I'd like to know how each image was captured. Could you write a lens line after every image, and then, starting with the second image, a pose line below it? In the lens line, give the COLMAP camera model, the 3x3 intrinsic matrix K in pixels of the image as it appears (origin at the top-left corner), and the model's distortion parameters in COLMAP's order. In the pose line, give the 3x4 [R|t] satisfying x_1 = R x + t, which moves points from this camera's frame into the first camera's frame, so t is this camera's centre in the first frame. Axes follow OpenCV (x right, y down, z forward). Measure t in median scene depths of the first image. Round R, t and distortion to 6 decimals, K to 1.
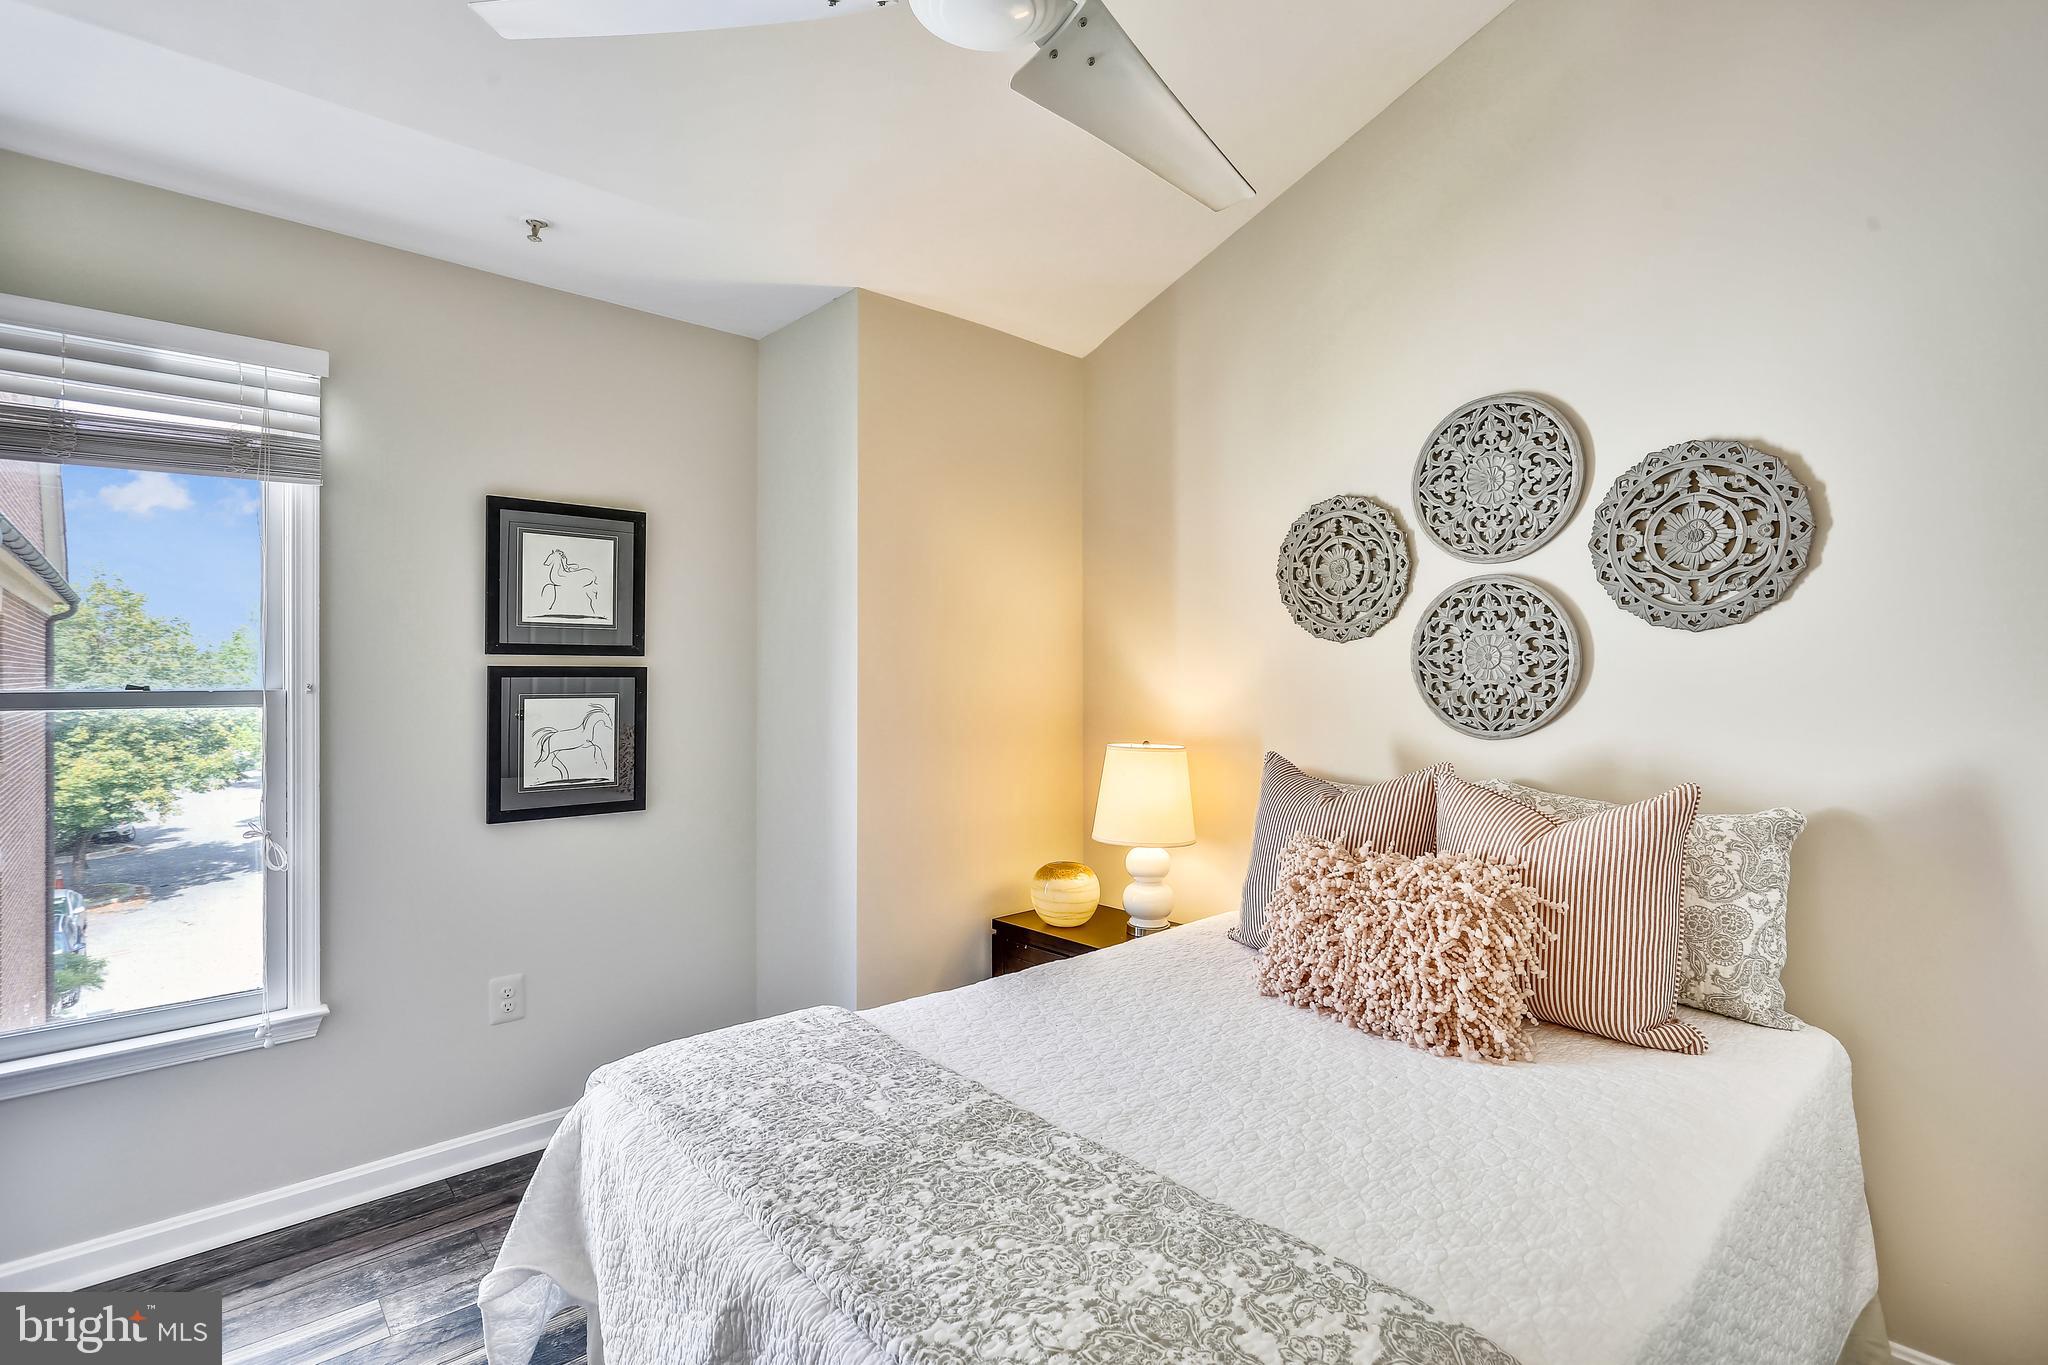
lens RADIAL K [[969.0, 0, 1020.2], [0, 969.0, 680.7], [0, 0, 1]] dist [-0.012566, 0.001030]
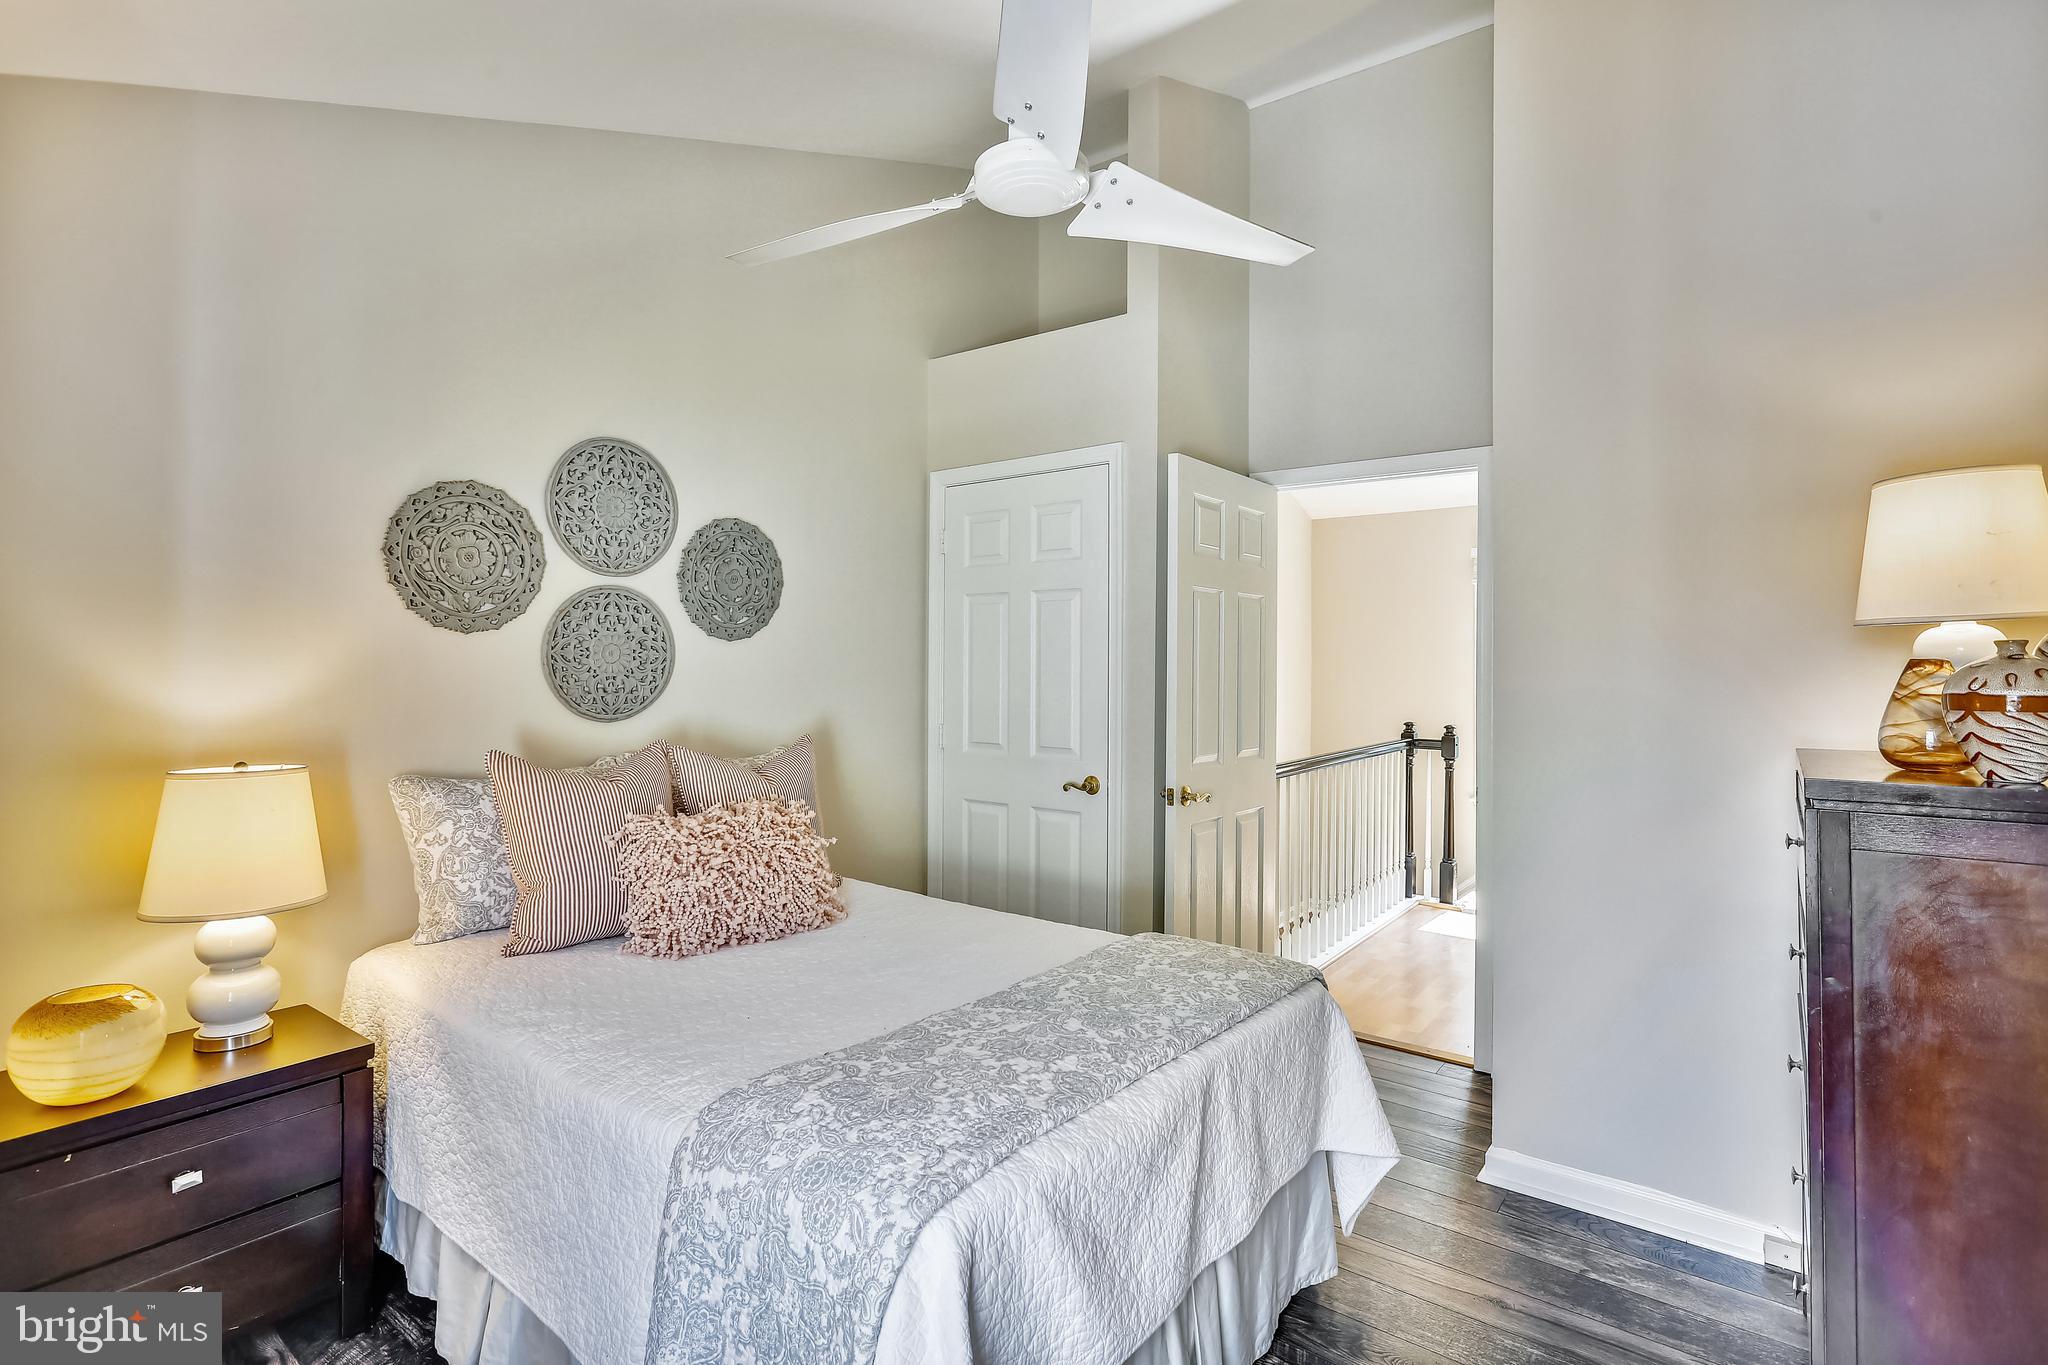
lens RADIAL K [[969.0, 0, 1024.6], [0, 969.0, 666.9], [0, 0, 1]] dist [-0.012566, 0.001030]
pose [[-0.182347, 0.001303, 0.983233, -0.776707], [-0.001474, 0.999998, -0.001599, -0.006725], [-0.983233, -0.001741, -0.182345, 0.697323]]
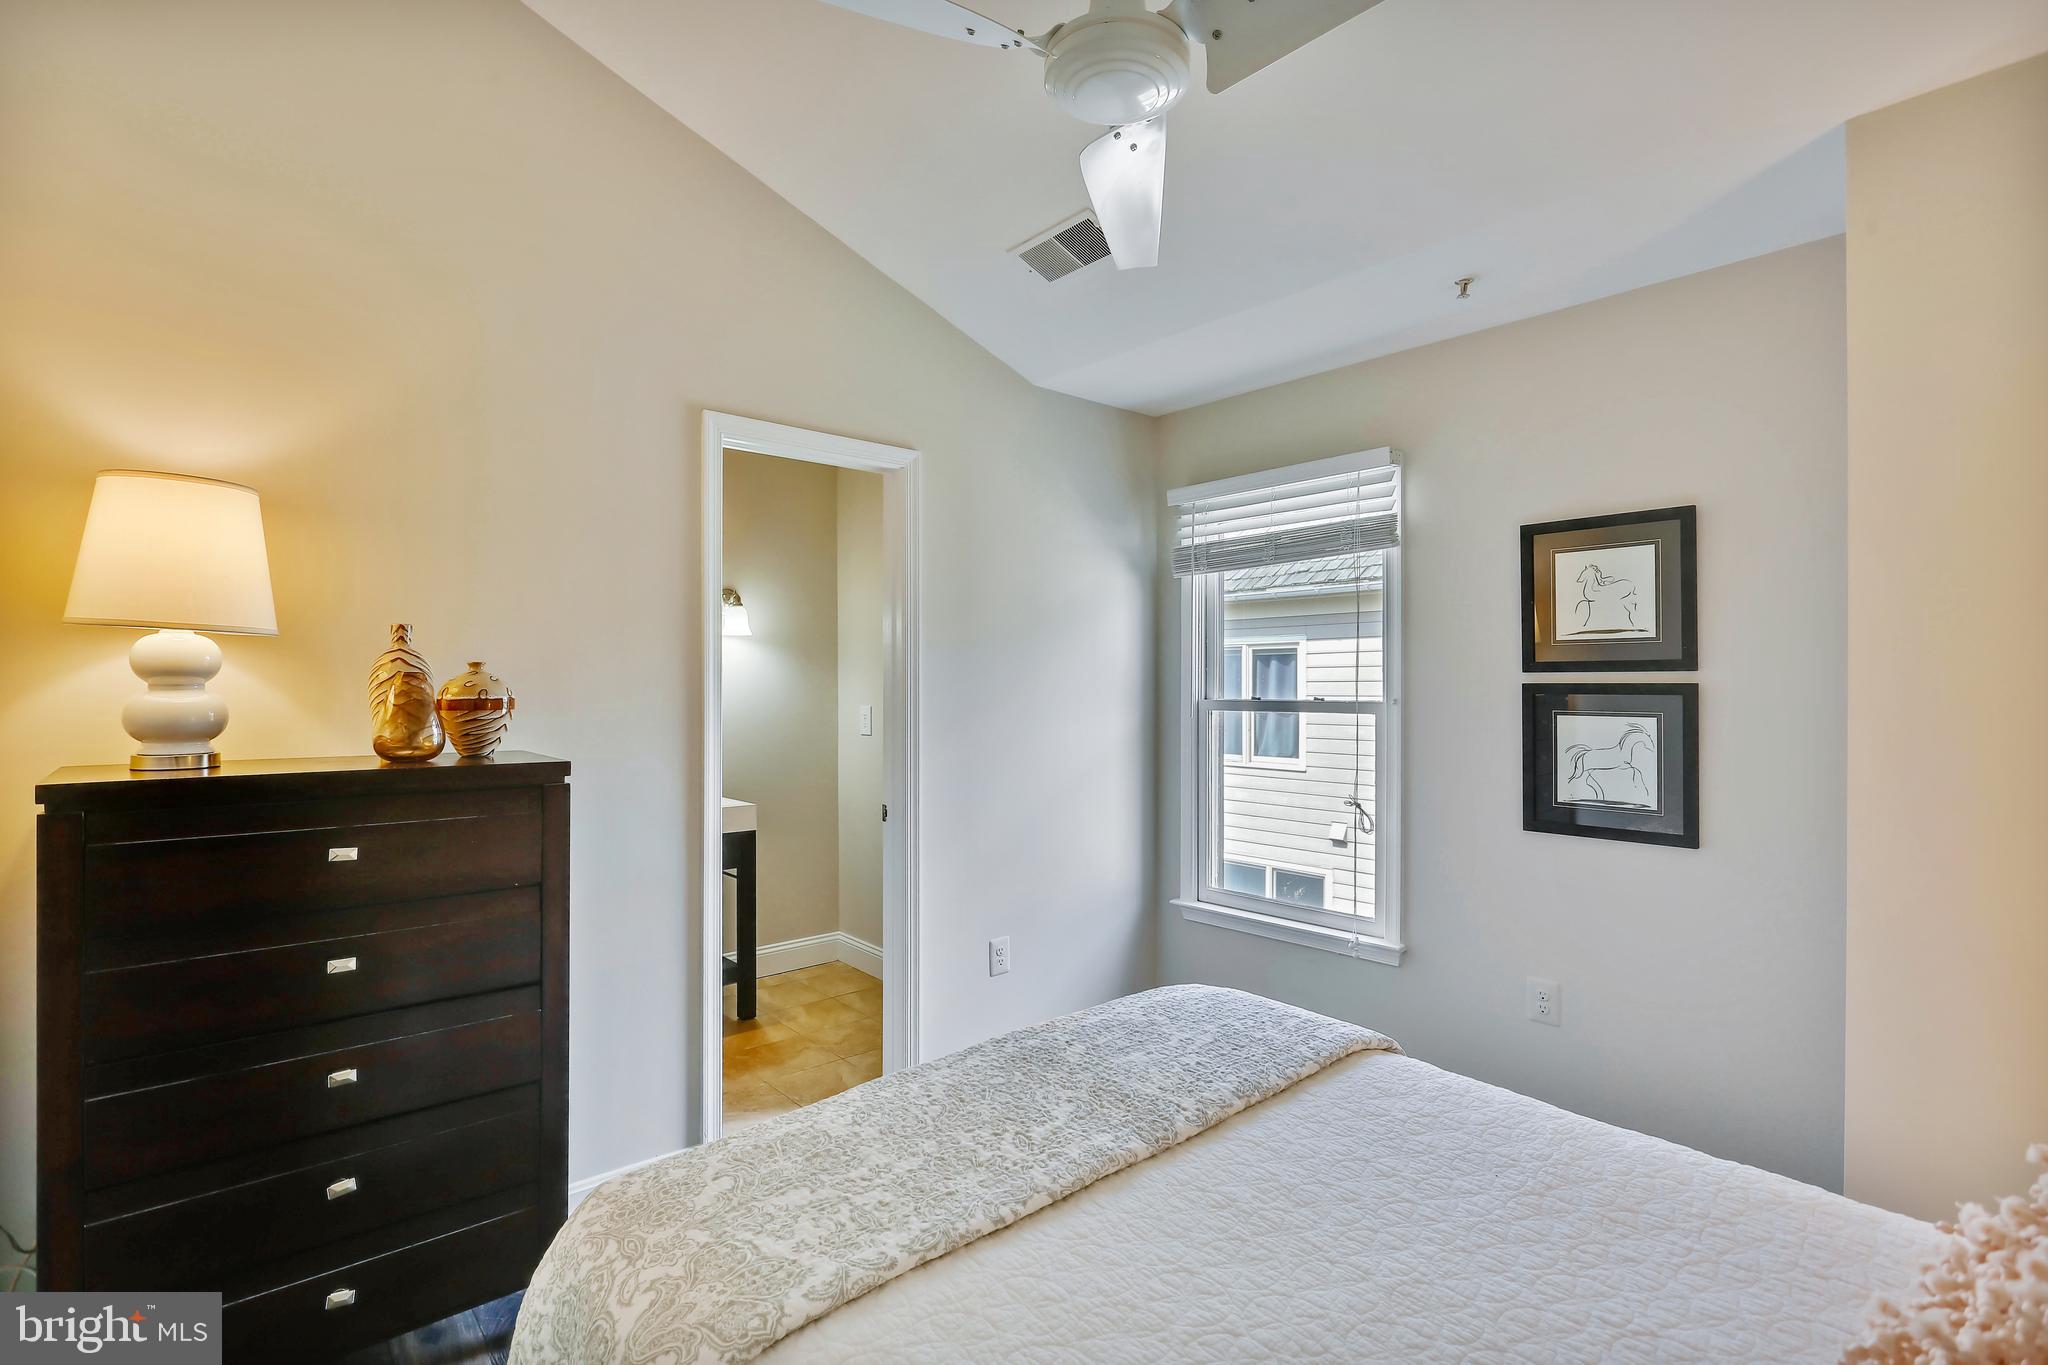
lens RADIAL K [[969.0, 0, 1013.9], [0, 969.0, 685.9], [0, 0, 1]] dist [-0.012566, 0.001030]
pose [[-0.024550, -0.001327, -0.999698, 0.597230], [-0.010167, 0.999948, -0.001078, -0.006119], [0.999647, 0.010138, -0.024562, 0.504124]]
